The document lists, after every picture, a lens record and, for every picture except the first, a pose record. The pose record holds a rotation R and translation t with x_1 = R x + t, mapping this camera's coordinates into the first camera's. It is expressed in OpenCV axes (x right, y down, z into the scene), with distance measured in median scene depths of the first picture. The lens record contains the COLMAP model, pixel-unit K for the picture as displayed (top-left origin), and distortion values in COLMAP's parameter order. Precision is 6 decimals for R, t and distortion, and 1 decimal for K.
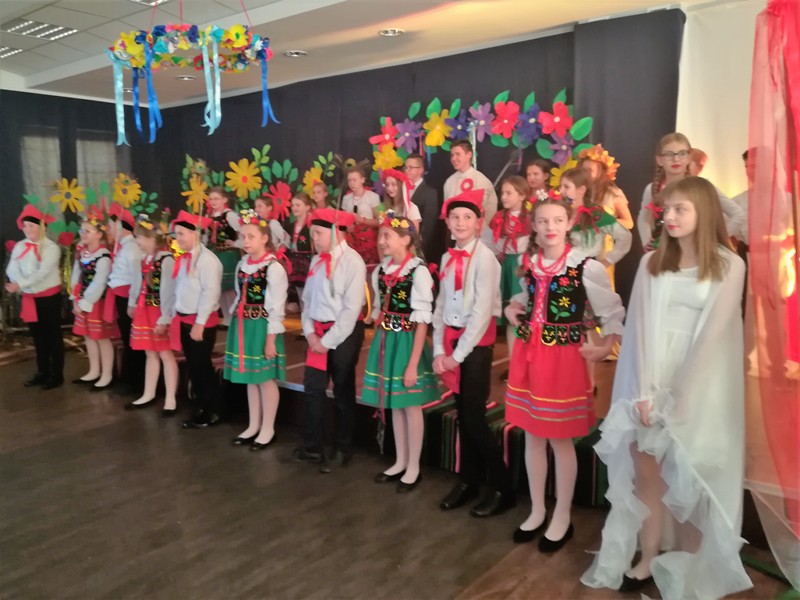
lens RADIAL K [[681.0, 0, 390.0], [0, 681.0, 275.3], [0, 0, 1]] dist [0.062569, -0.100133]
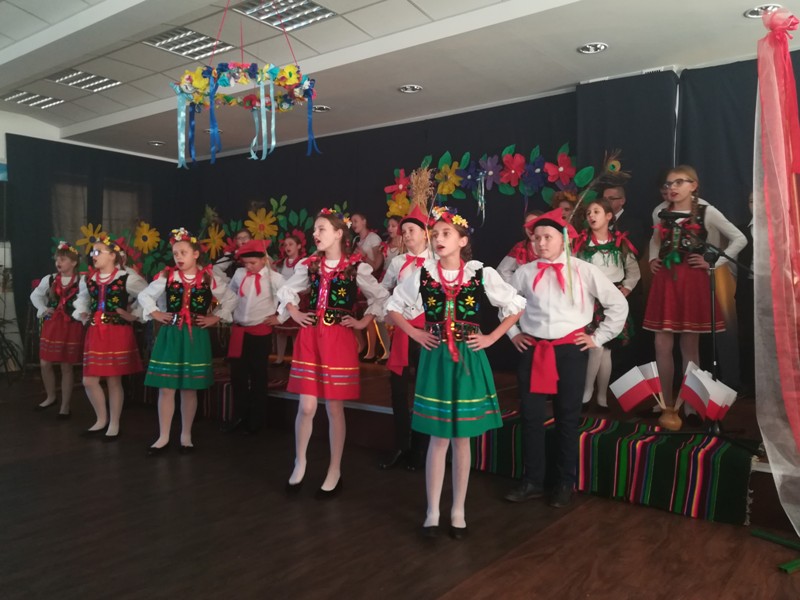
lens RADIAL K [[668.9, 0, 384.6], [0, 668.9, 280.1], [0, 0, 1]] dist [0.058266, -0.083386]
pose [[0.999713, 0.019853, 0.013435, -0.045874], [-0.018379, 0.994608, -0.102066, 0.059524], [-0.015389, 0.101790, 0.994687, -0.042212]]
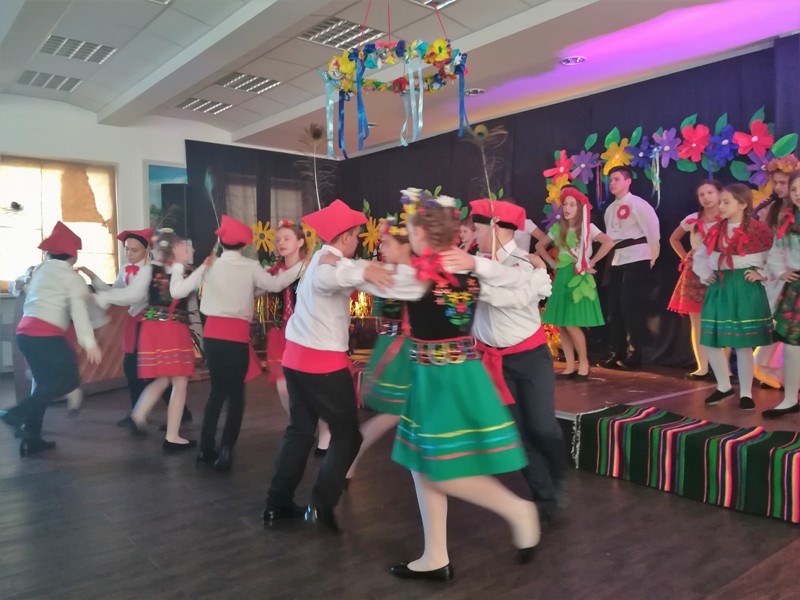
lens RADIAL K [[648.0, 0, 383.4], [0, 648.0, 289.9], [0, 0, 1]] dist [0.056105, -0.091500]
pose [[0.974345, 0.012723, -0.224699, -0.047585], [-0.028870, 0.997218, -0.068723, 0.054009], [0.223200, 0.073447, 0.972002, 0.023269]]
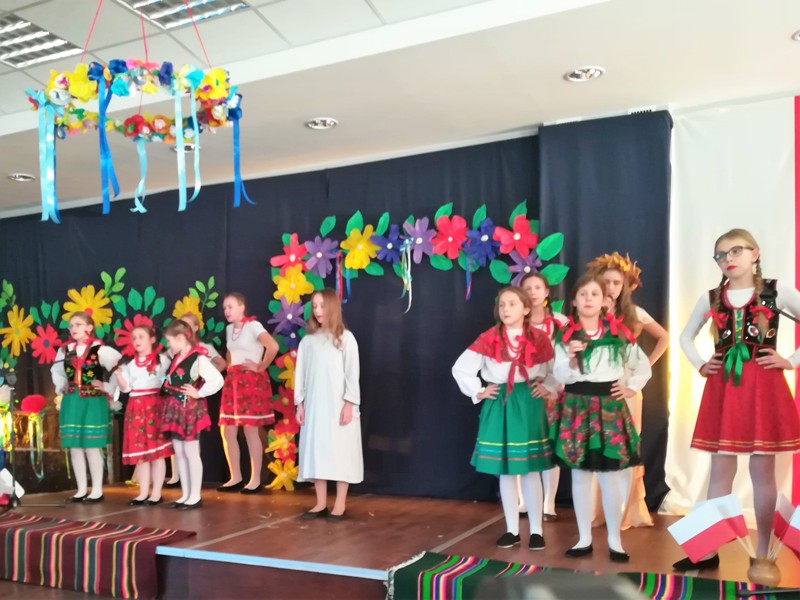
lens RADIAL K [[806.3, 0, 314.5], [0, 806.3, 395.8], [0, 0, 1]] dist [0.095421, -0.173239]
pose [[0.984082, 0.002917, 0.177691, -0.167264], [0.011271, 0.996828, -0.078789, 0.040609], [-0.177357, 0.079537, 0.980927, 0.076970]]
